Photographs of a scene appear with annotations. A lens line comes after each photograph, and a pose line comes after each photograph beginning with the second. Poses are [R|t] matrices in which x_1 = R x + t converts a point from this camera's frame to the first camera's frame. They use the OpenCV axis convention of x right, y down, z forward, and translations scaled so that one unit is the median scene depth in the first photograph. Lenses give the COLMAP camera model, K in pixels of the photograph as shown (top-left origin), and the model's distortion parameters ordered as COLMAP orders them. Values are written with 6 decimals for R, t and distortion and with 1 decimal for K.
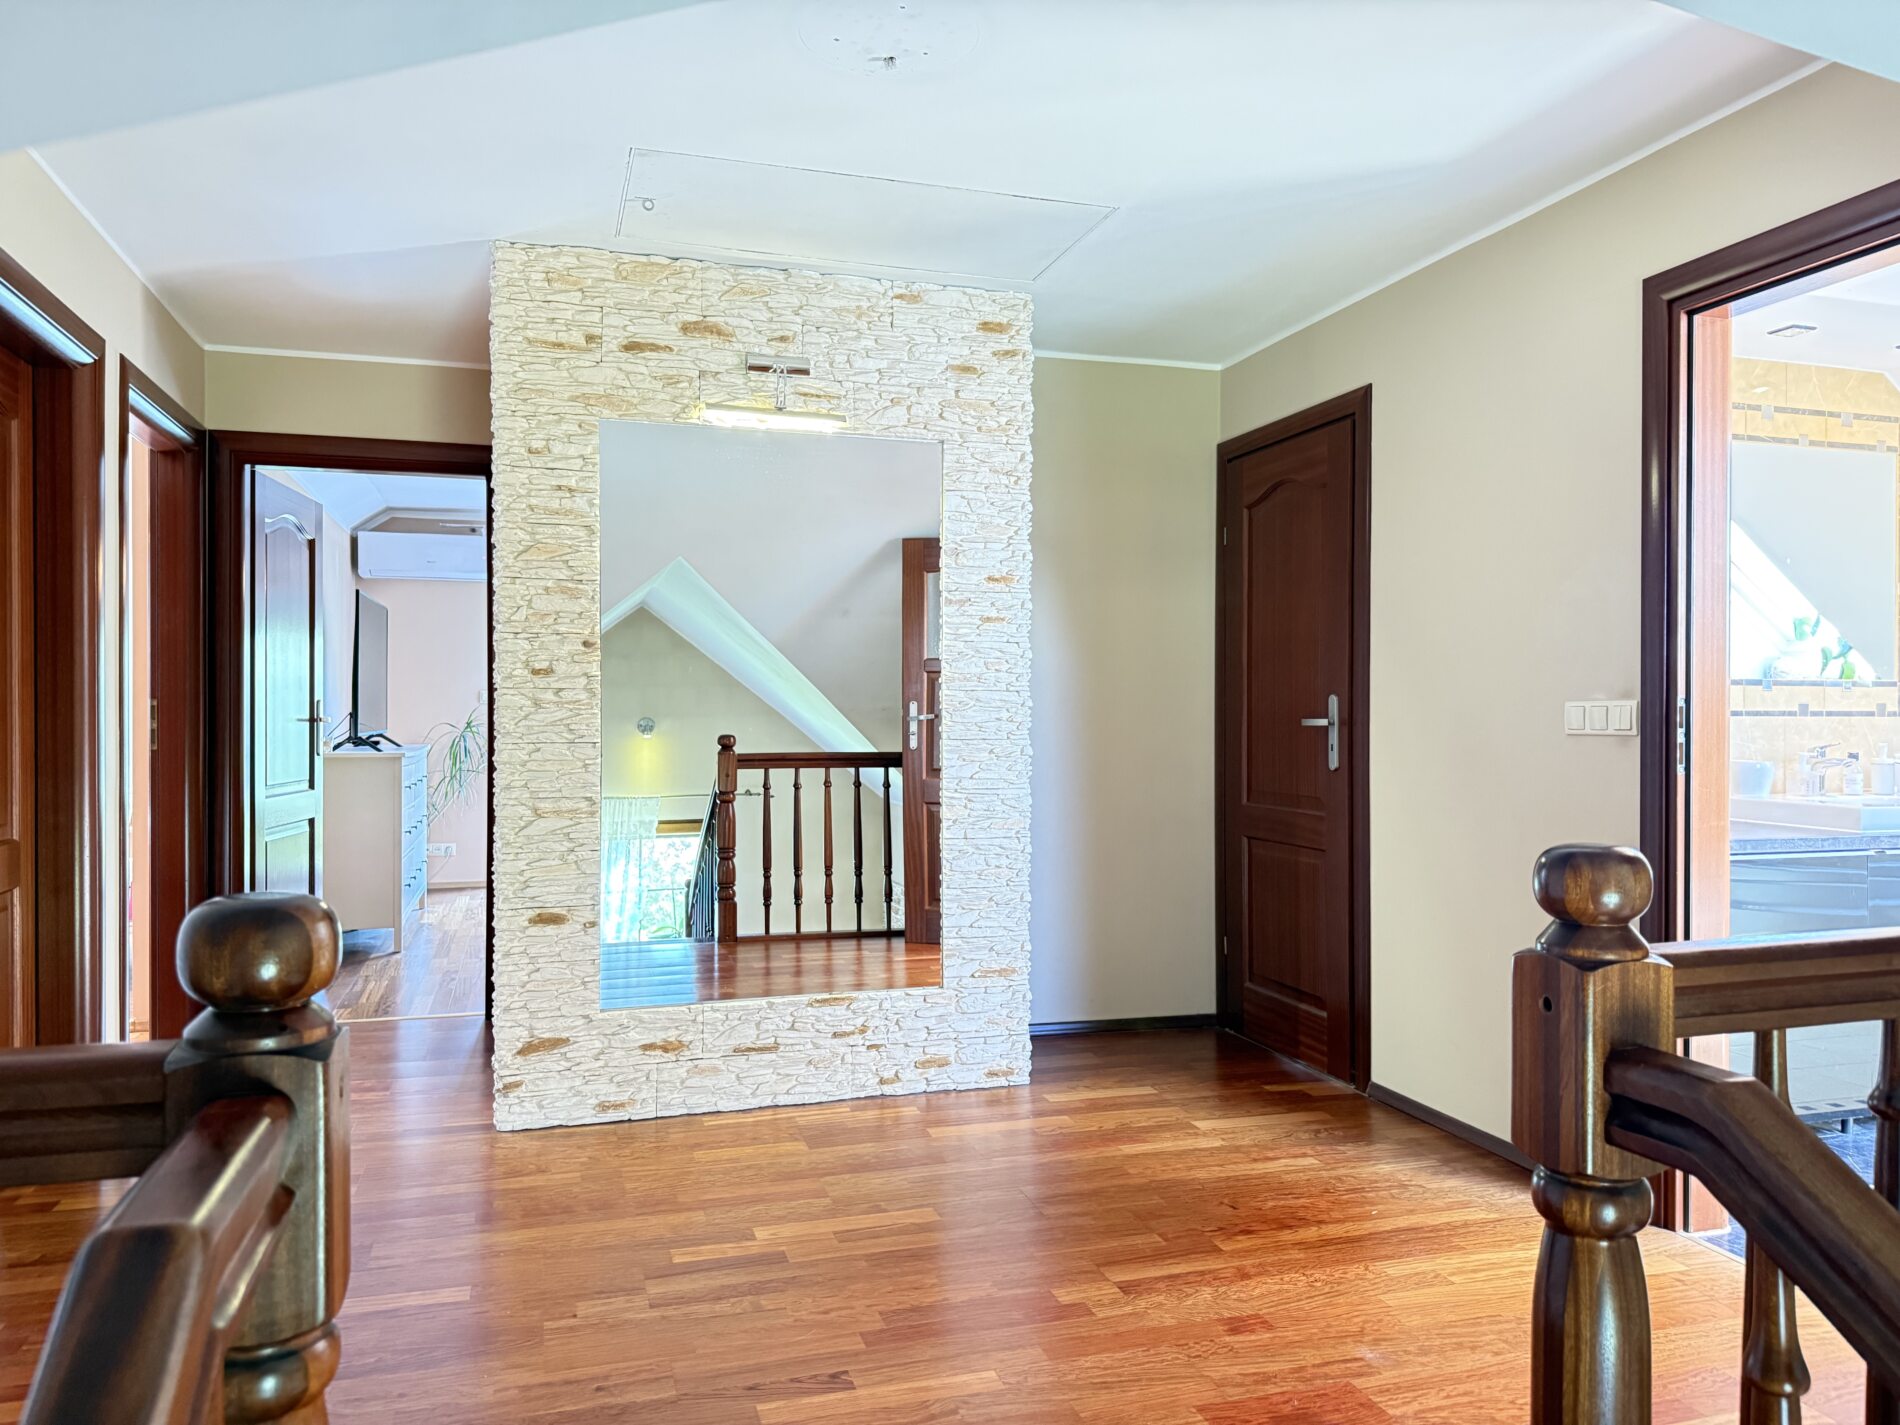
lens RADIAL K [[1318.7, 0, 946.8], [0, 1318.7, 720.4], [0, 0, 1]] dist [0.005159, 0.001089]
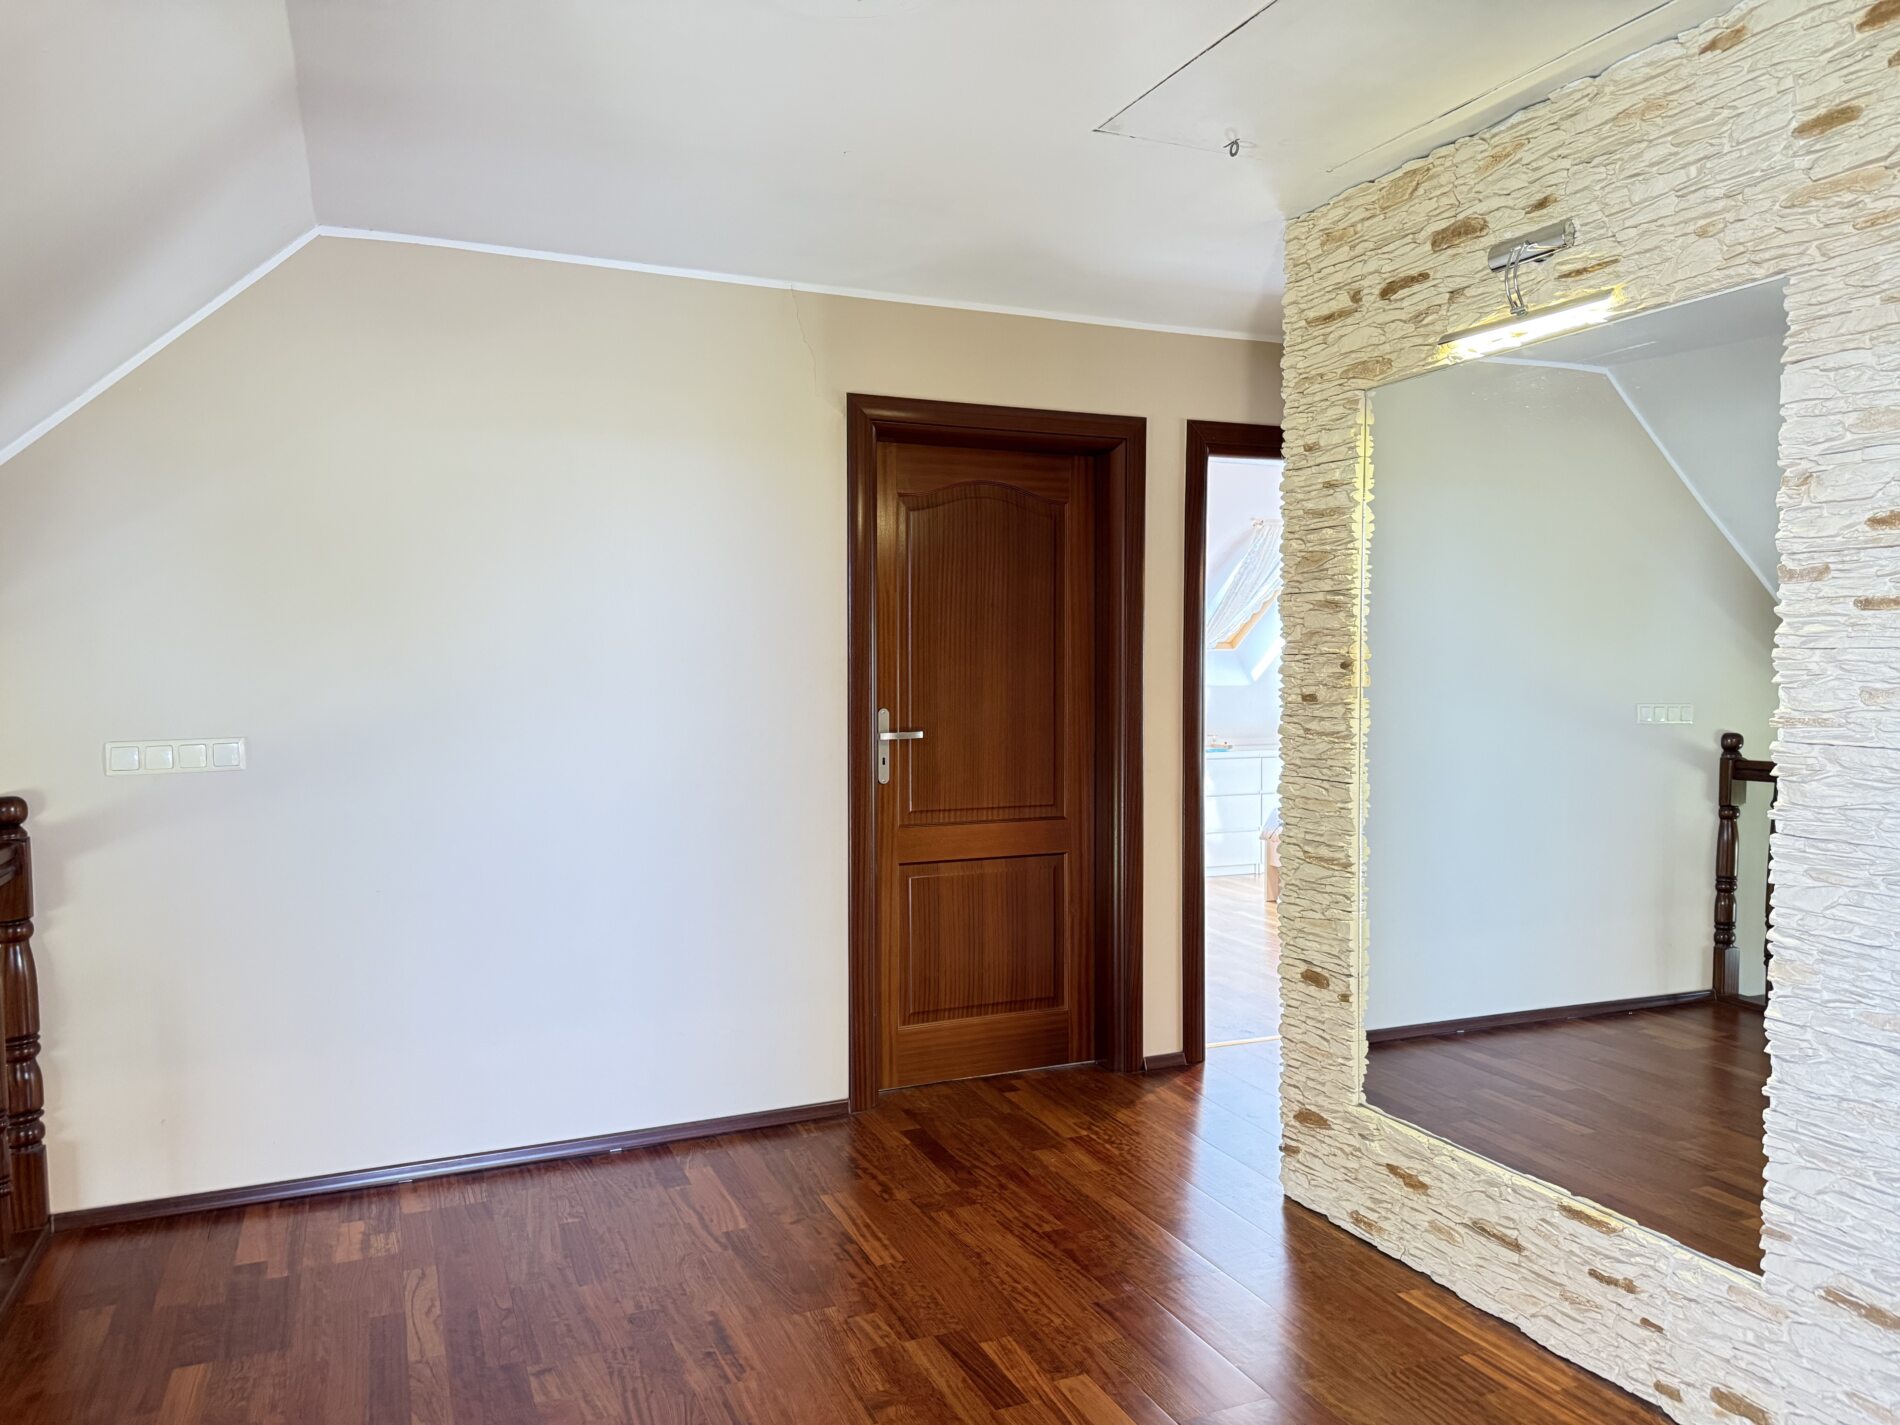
lens RADIAL K [[1298.9, 0, 950.0], [0, 1298.9, 712.5], [0, 0, 1]] dist [0.000820, -0.040506]
pose [[0.105712, 0.034416, -0.993801, 0.515325], [-0.006321, 0.999404, 0.033938, -0.053563], [0.994377, 0.002694, 0.105867, 0.651974]]
